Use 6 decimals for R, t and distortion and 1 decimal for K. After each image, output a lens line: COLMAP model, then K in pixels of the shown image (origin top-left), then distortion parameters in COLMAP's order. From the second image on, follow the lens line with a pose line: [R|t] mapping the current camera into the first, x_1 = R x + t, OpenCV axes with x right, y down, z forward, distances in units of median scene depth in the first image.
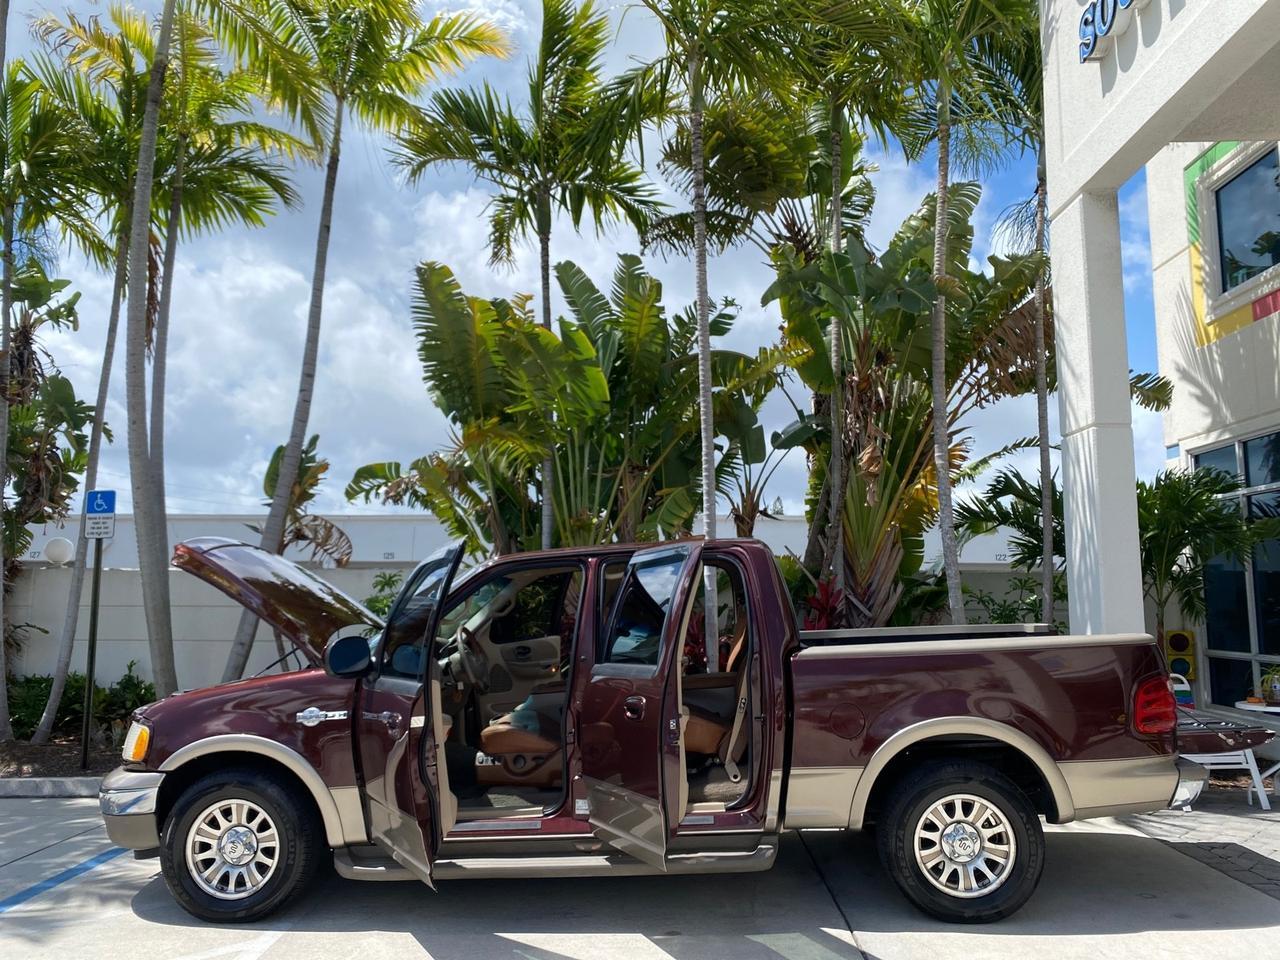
lens RADIAL K [[989.5, 0, 636.7], [0, 989.5, 475.9], [0, 0, 1]] dist [0.015776, -0.017793]
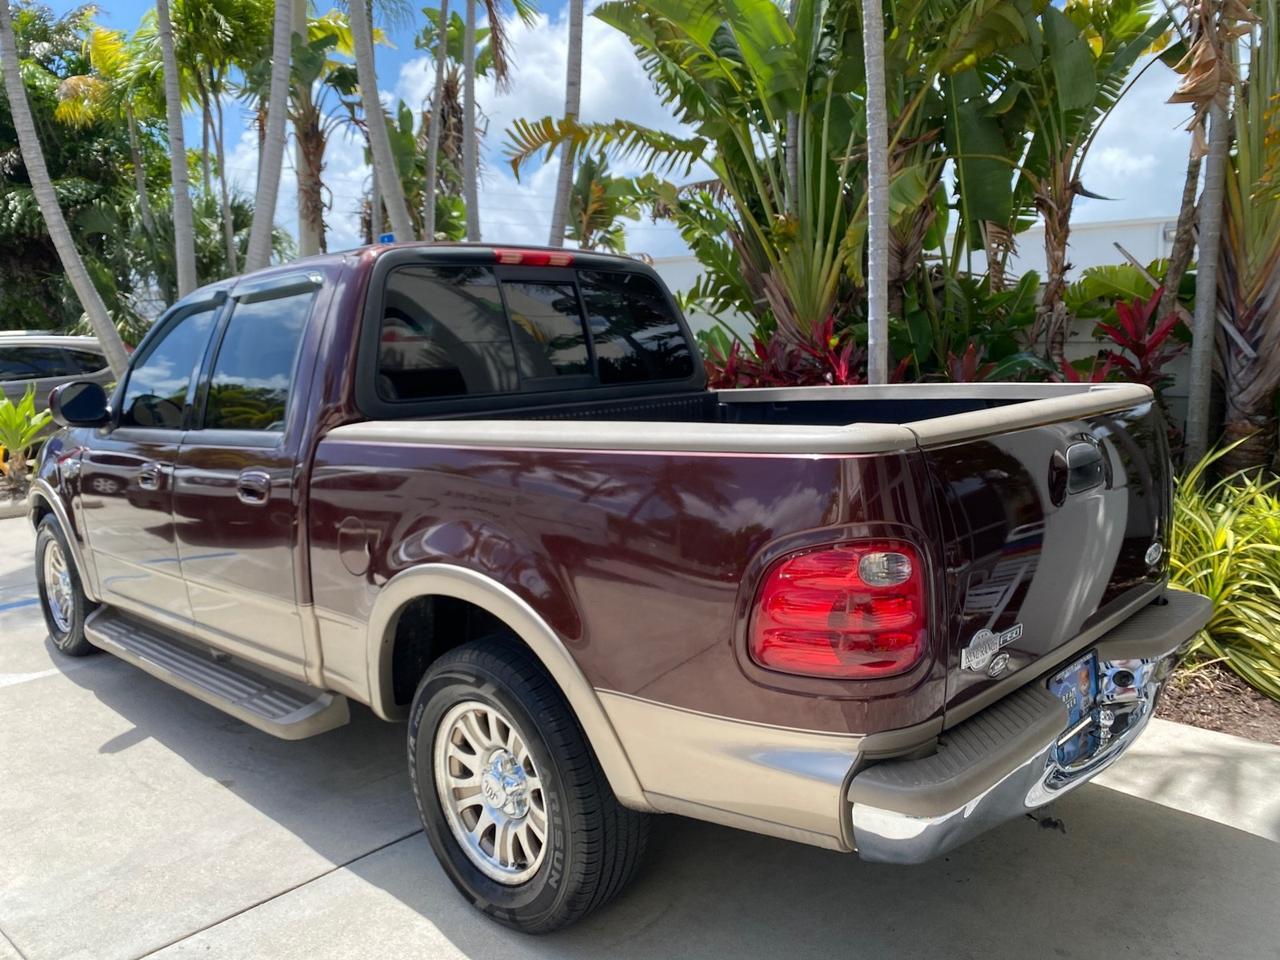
lens RADIAL K [[989.5, 0, 641.8], [0, 989.5, 479.5], [0, 0, 1]] dist [0.015776, -0.017793]
pose [[0.755446, 0.086729, -0.649446, 0.362159], [0.092640, 0.967105, 0.236910, 0.042219], [0.648629, -0.239137, 0.722561, 0.346697]]
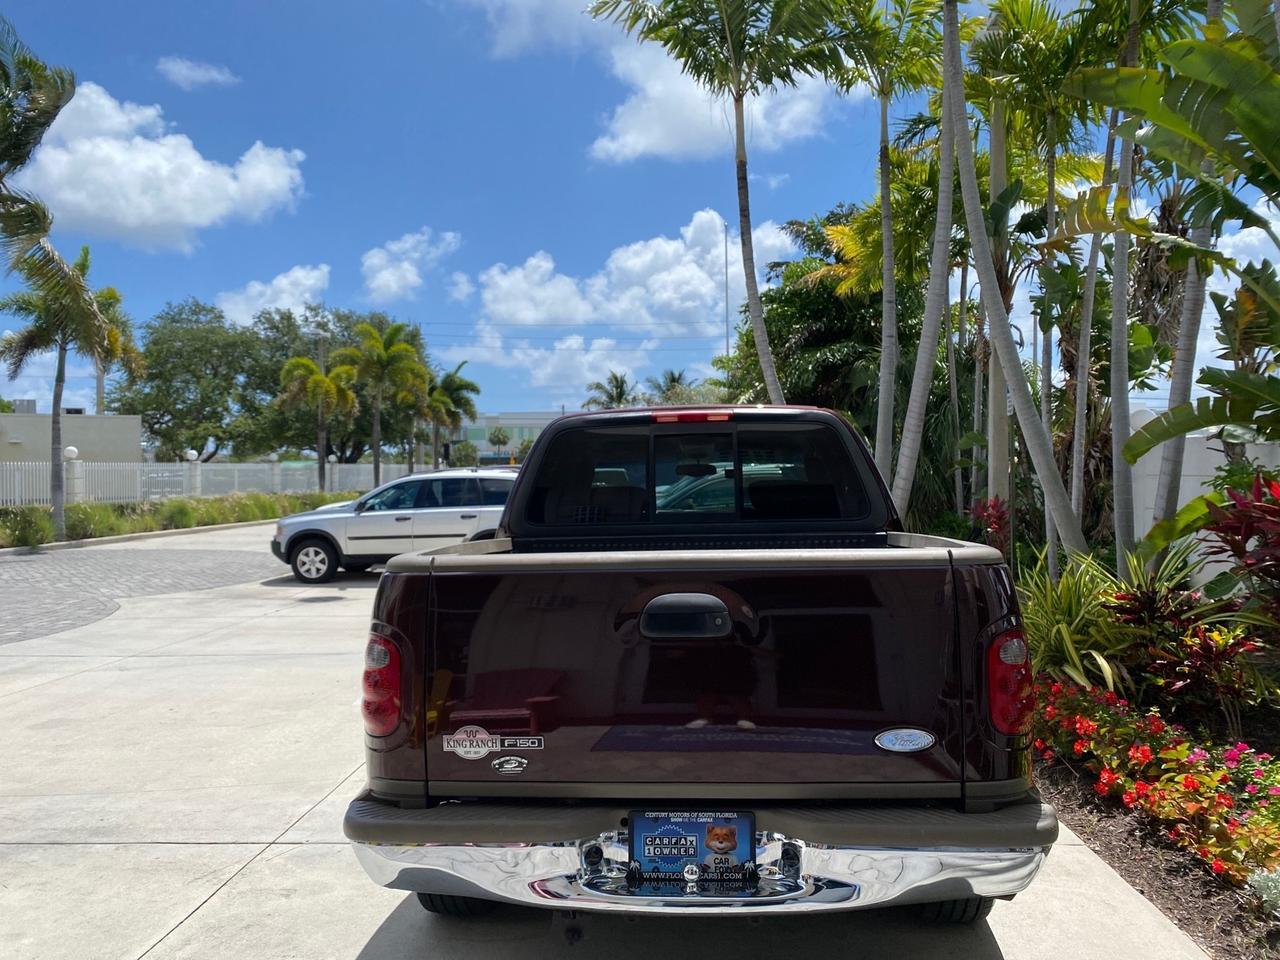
lens RADIAL K [[989.5, 0, 649.0], [0, 989.5, 480.0], [0, 0, 1]] dist [0.015776, -0.017793]
pose [[-0.013359, 0.012085, -0.999838, 0.542084], [0.132900, 0.991077, 0.010203, 0.068161], [0.991039, -0.132742, -0.014845, 0.594269]]
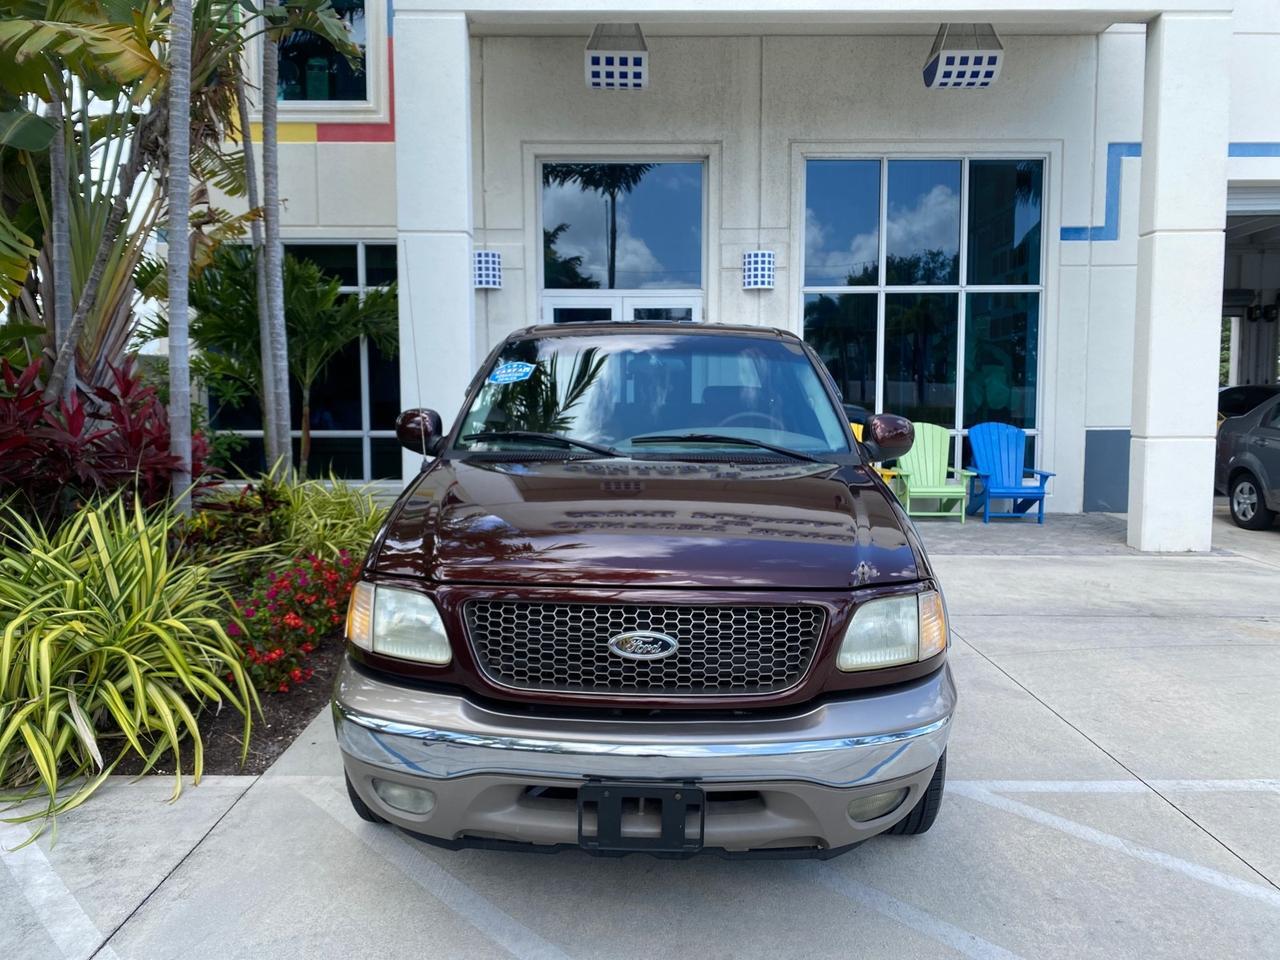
lens RADIAL K [[989.5, 0, 639.4], [0, 989.5, 480.9], [0, 0, 1]] dist [0.015776, -0.017793]
pose [[-0.032462, -0.091593, 0.995267, -0.561795], [-0.121641, 0.988752, 0.087026, 0.085832], [-0.992043, -0.118241, -0.043238, 0.640143]]
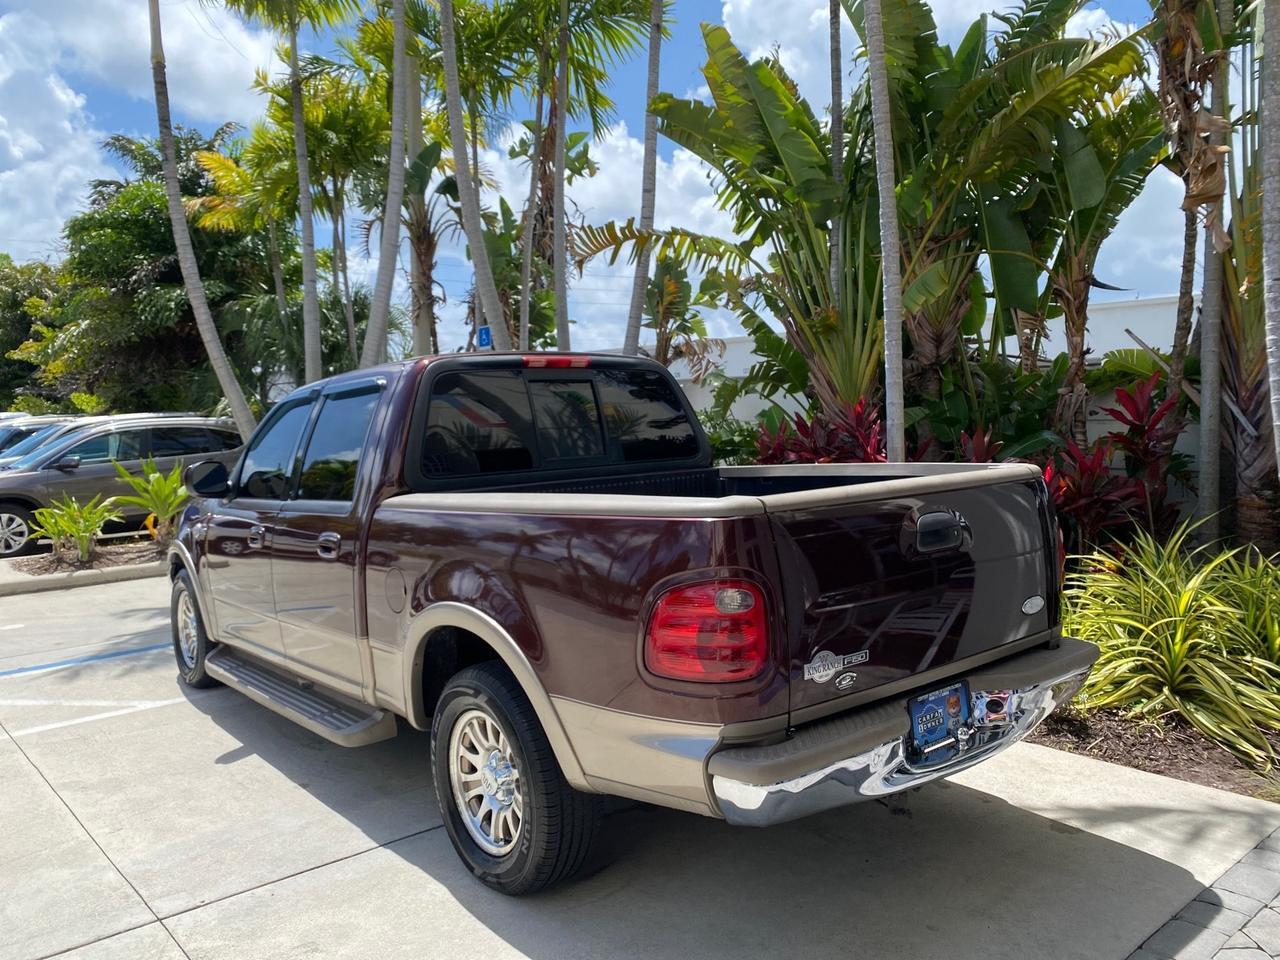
lens RADIAL K [[989.5, 0, 643.7], [0, 989.5, 478.9], [0, 0, 1]] dist [0.015776, -0.017793]
pose [[0.674833, 0.039443, -0.736916, 0.451292], [0.110325, 0.981957, 0.153589, 0.033364], [0.729678, -0.184948, 0.658305, 0.326253]]
